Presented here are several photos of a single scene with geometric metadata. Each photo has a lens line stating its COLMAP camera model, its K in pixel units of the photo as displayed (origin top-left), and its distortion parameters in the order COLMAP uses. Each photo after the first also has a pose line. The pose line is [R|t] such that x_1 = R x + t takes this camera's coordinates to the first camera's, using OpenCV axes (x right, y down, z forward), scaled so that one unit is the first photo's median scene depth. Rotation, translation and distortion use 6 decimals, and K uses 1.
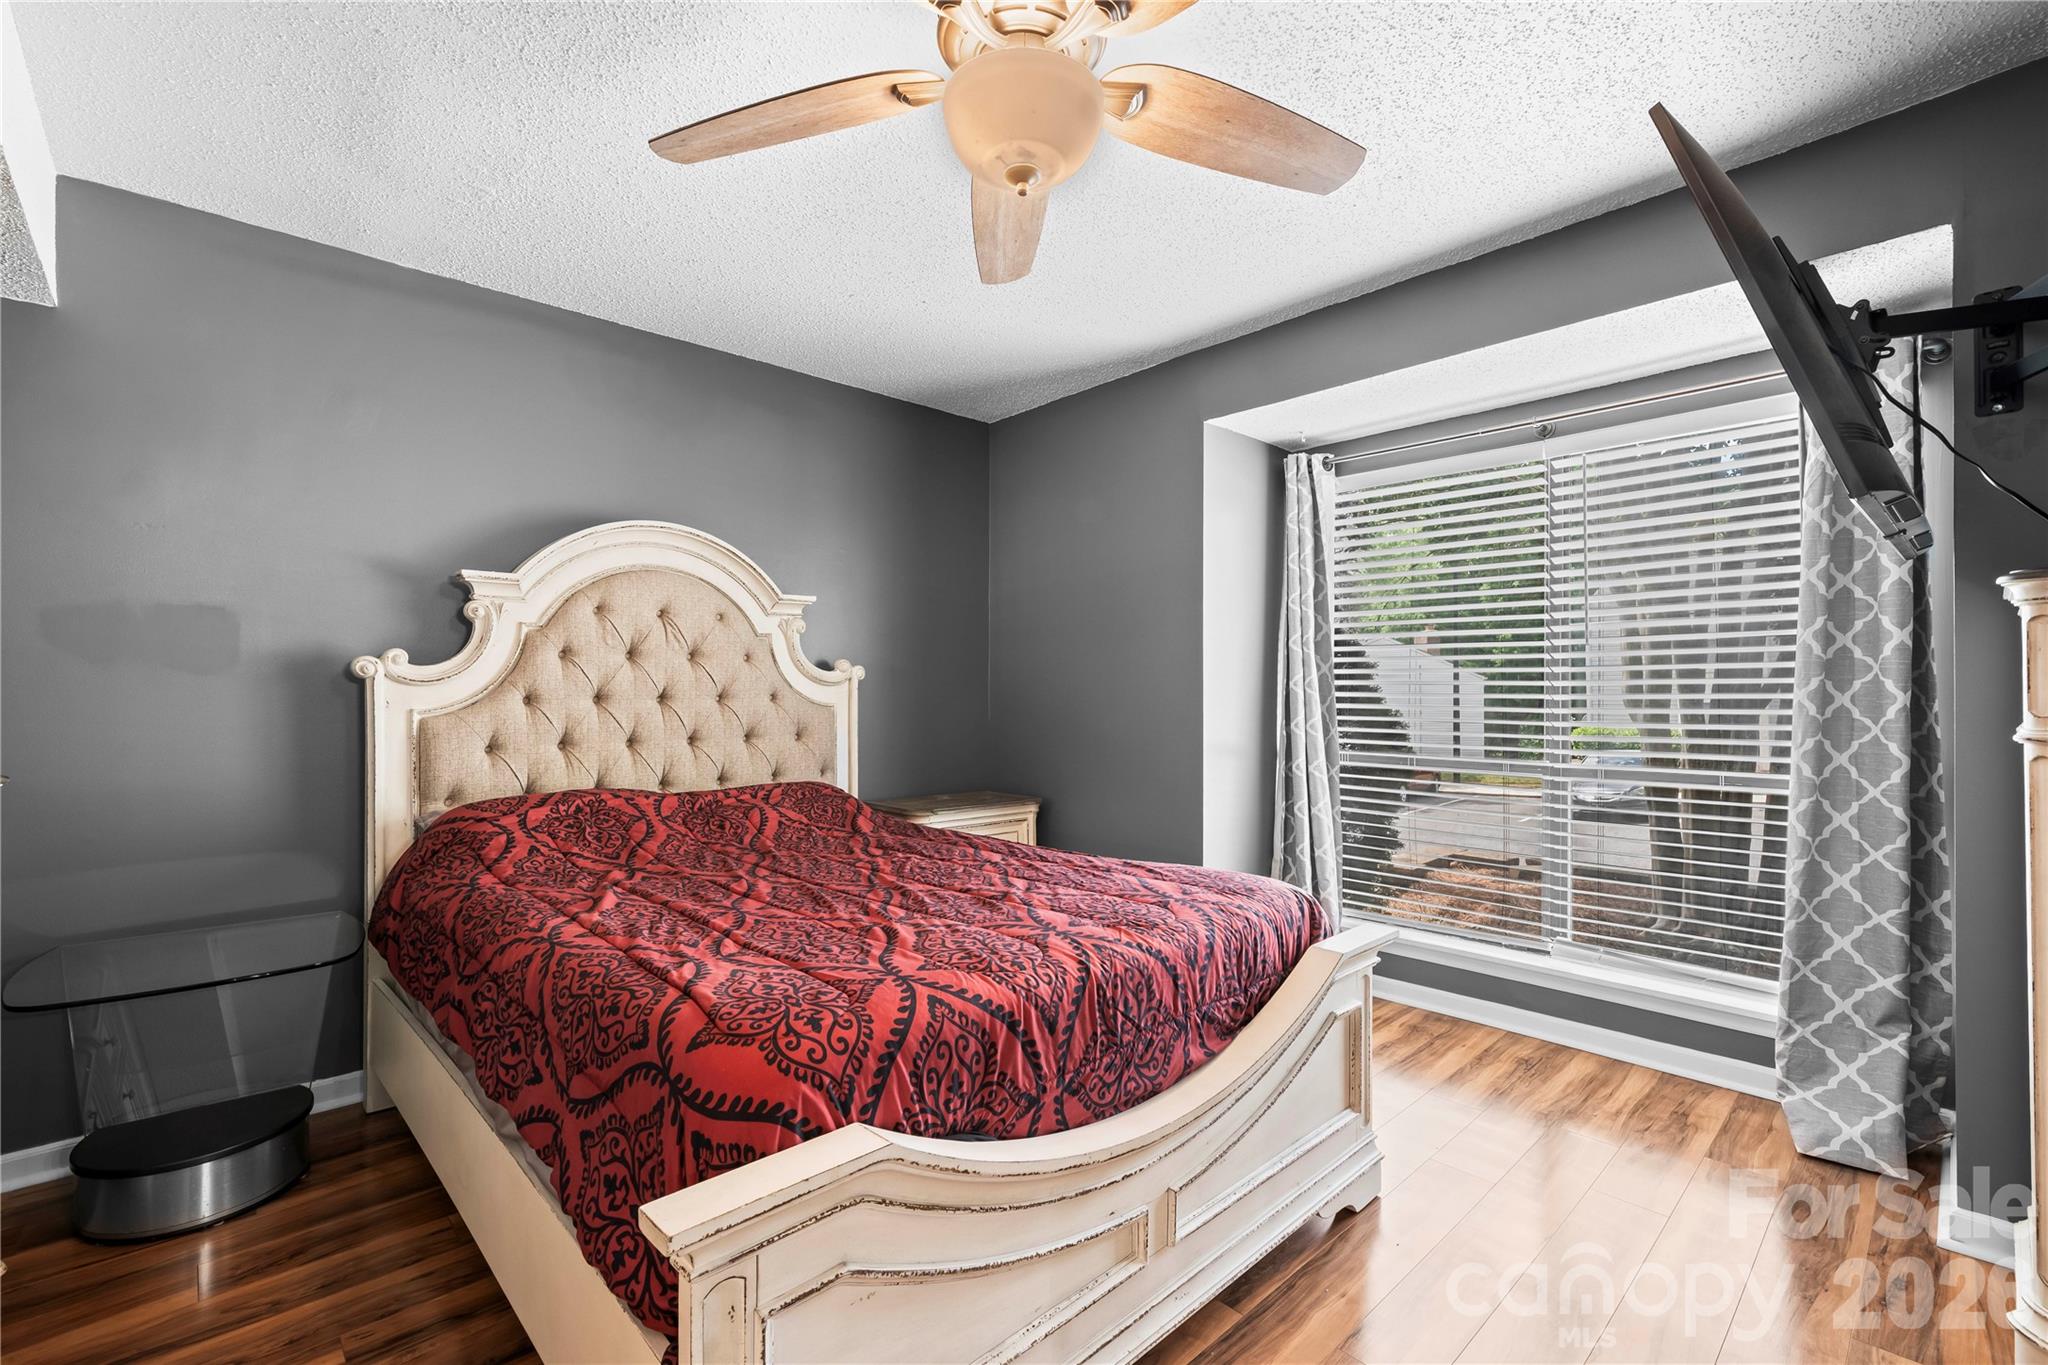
lens RADIAL K [[899.6, 0, 1017.8], [0, 899.6, 683.3], [0, 0, 1]] dist [0.001578, 0.000571]
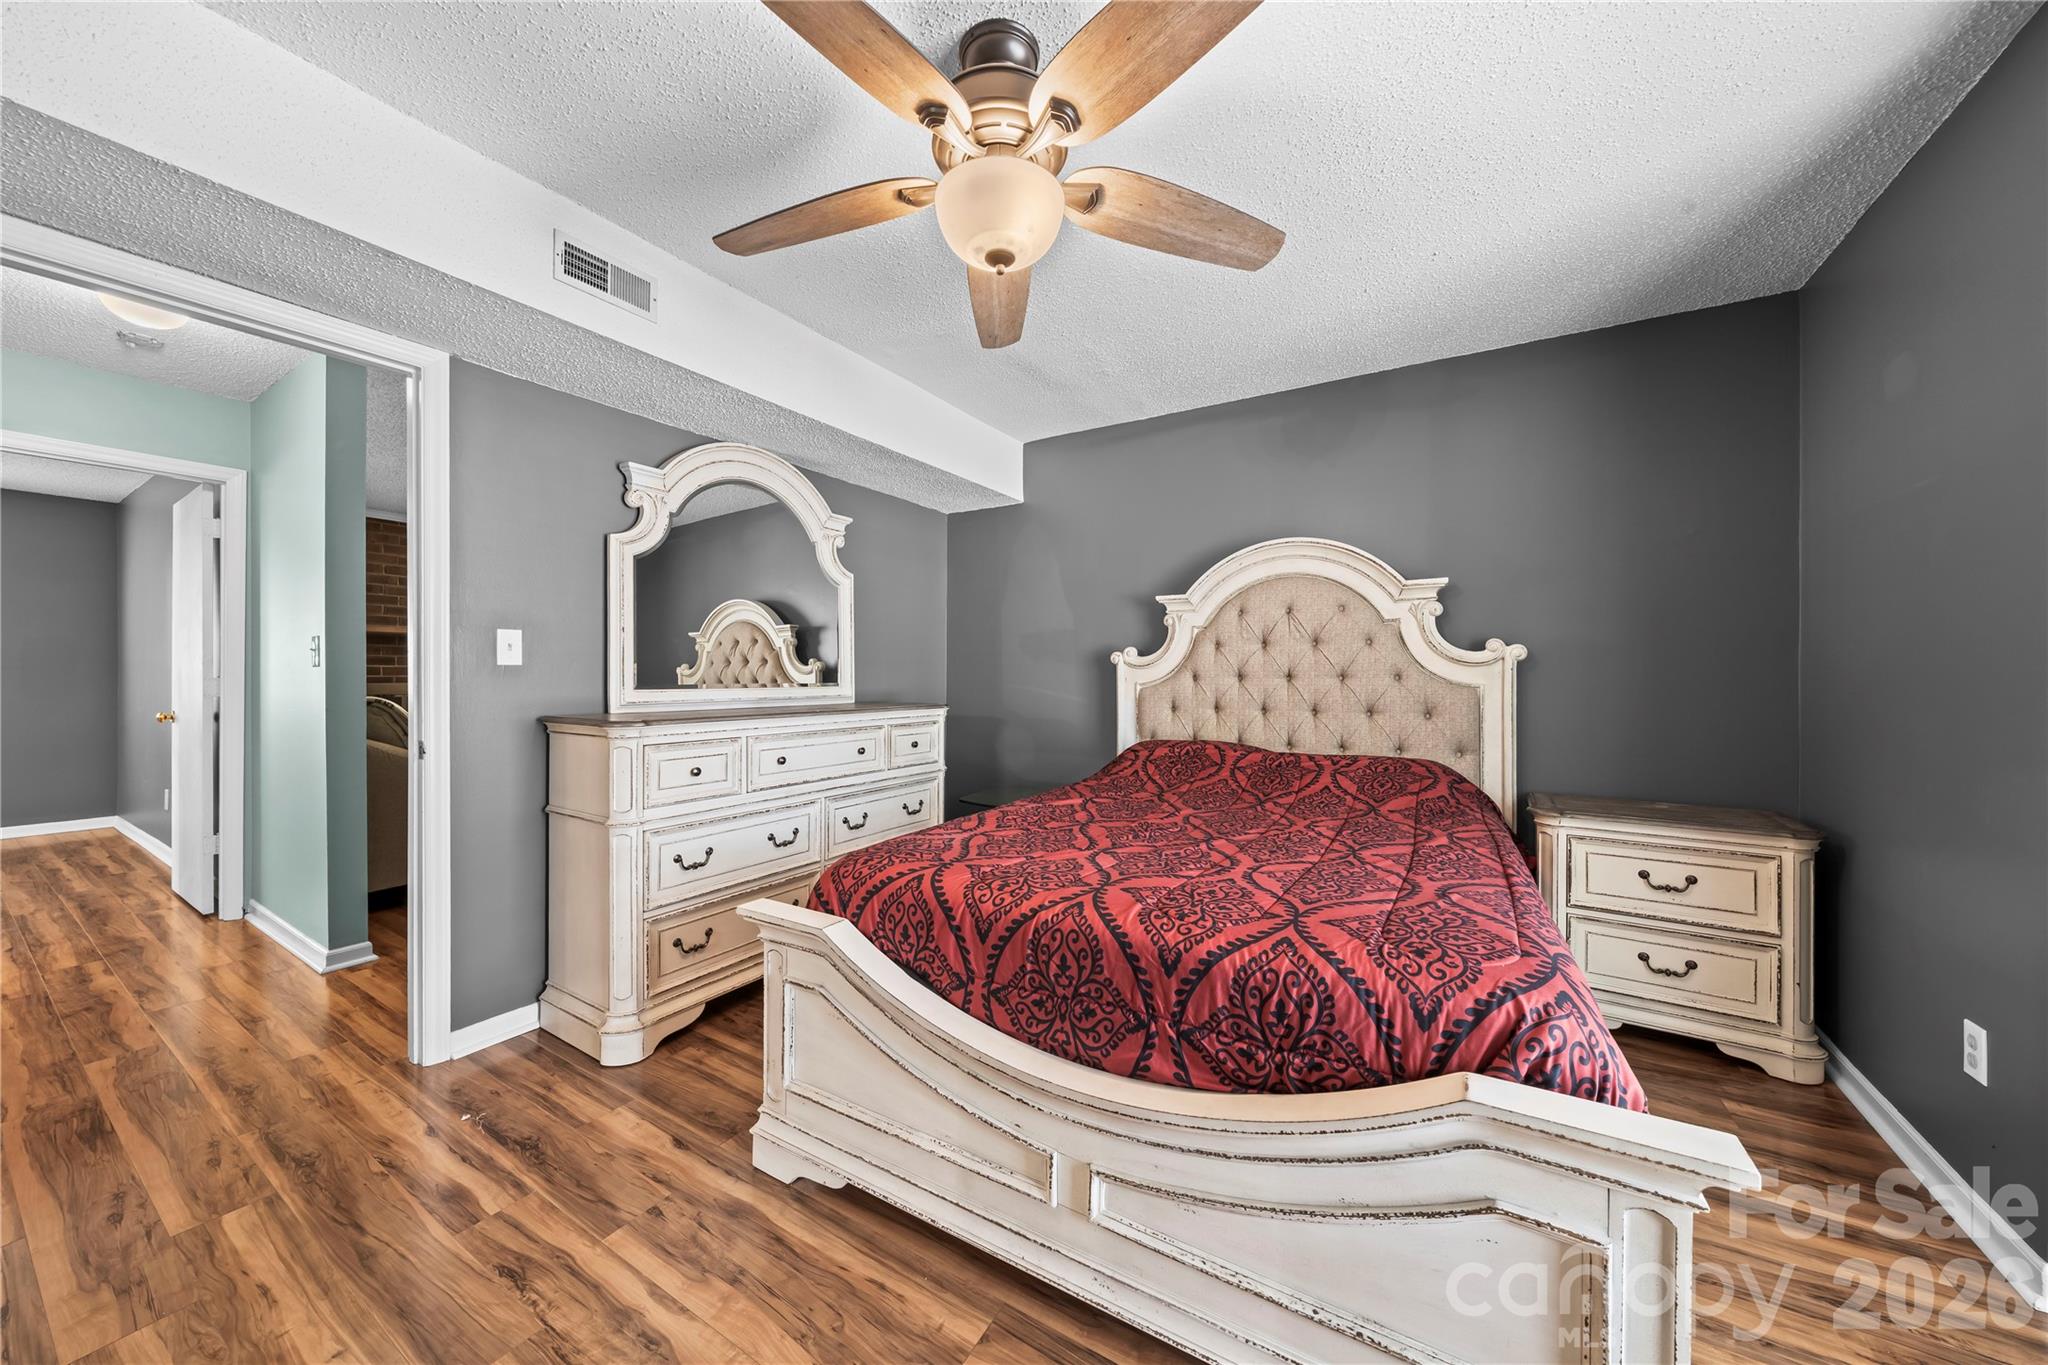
lens RADIAL K [[710.0, 0, 1026.3], [0, 710.0, 672.4], [0, 0, 1]] dist [0.002020, 0.000070]
pose [[0.263221, -0.001620, -0.964734, 0.574901], [0.008593, 0.999963, 0.000666, 0.007303], [0.964697, -0.008465, 0.263226, 0.456535]]
